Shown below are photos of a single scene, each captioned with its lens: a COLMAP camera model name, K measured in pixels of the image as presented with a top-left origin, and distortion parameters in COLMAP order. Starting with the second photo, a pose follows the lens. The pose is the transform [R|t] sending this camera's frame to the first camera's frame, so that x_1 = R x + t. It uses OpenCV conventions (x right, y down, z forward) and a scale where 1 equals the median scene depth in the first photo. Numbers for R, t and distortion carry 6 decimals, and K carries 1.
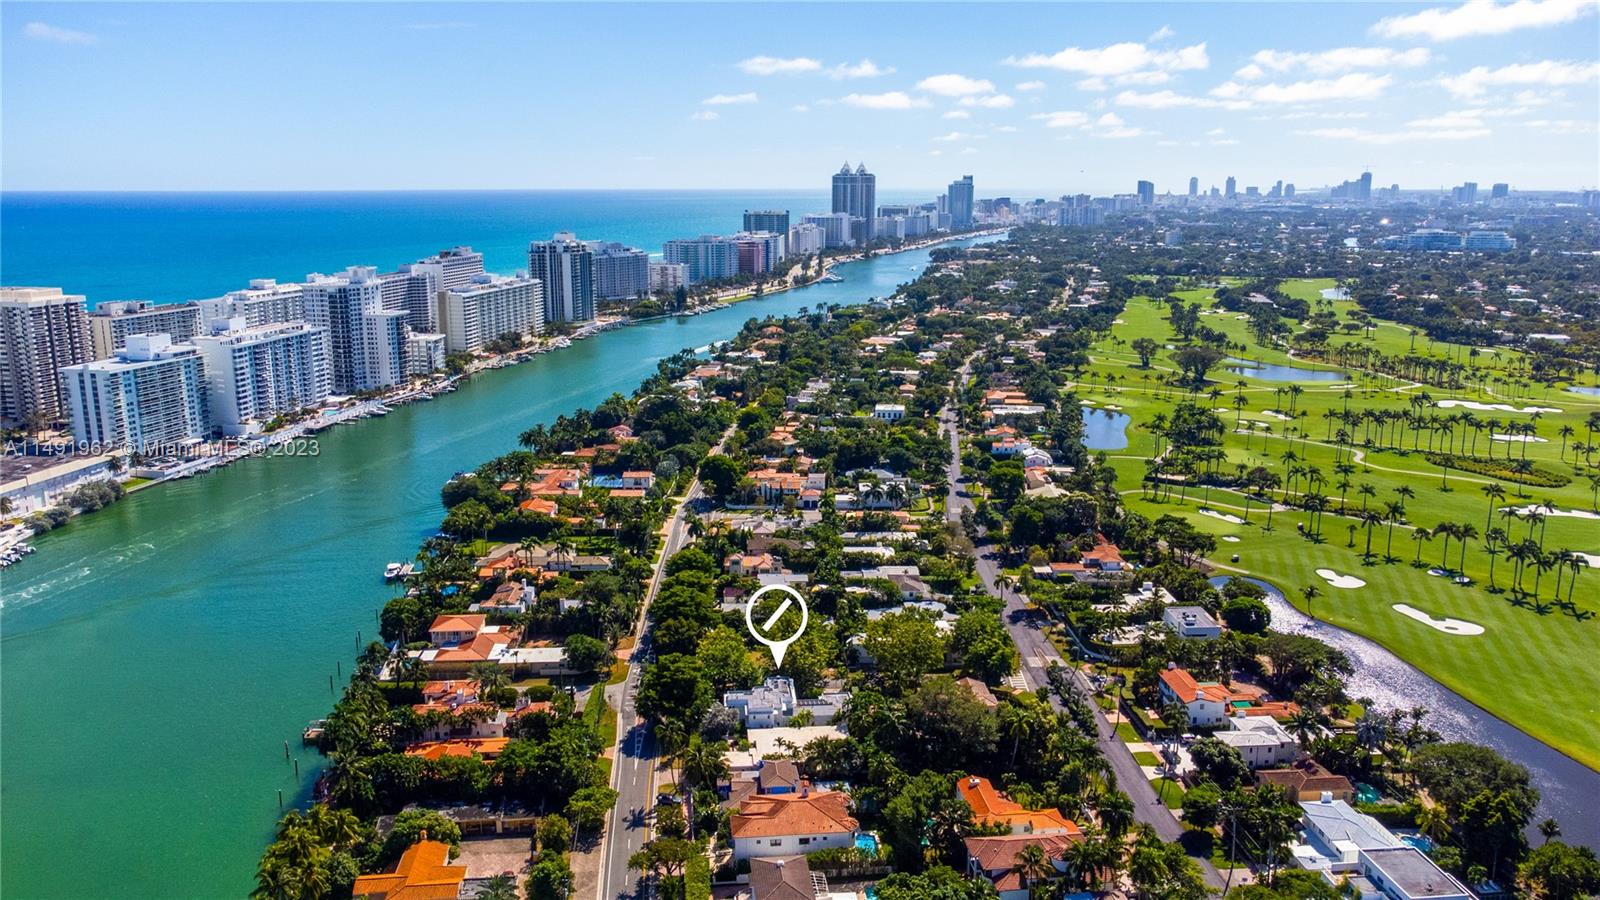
lens RADIAL K [[1223.4, 0, 798.3], [0, 1223.4, 478.7], [0, 0, 1]] dist [0.005790, 0.007609]
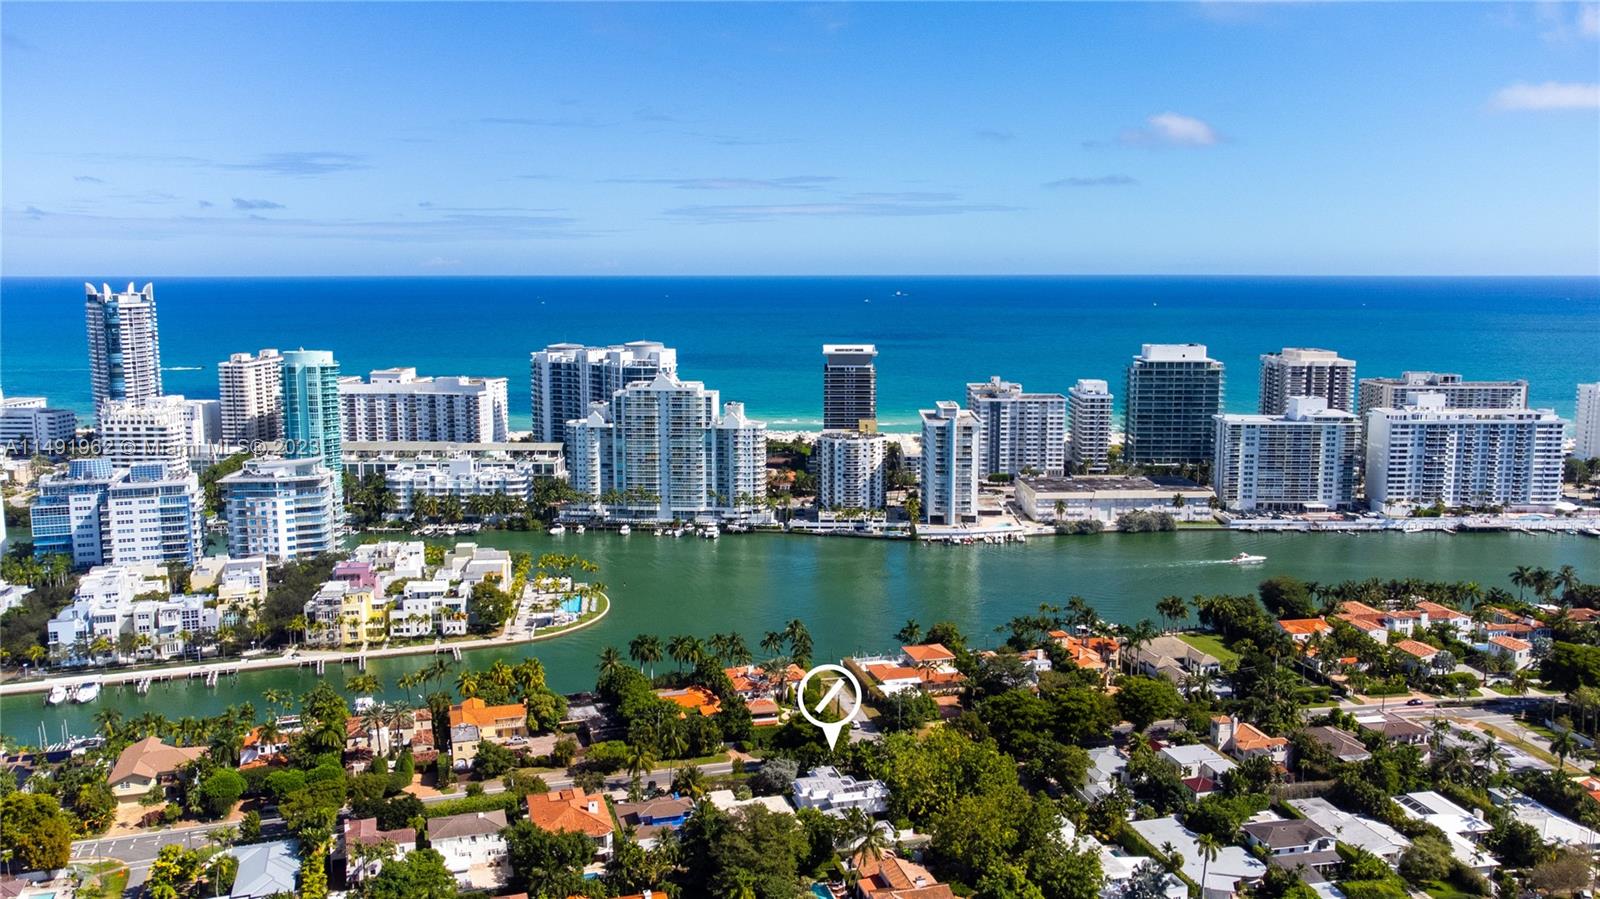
lens RADIAL K [[1276.4, 0, 800.0], [0, 1276.4, 449.5], [0, 0, 1]] dist [0.001387, 0.002384]
pose [[0.186731, 0.141492, -0.972169, 0.425585], [-0.232723, 0.967778, 0.096152, -0.074769], [0.954448, 0.208291, 0.213642, 0.349954]]
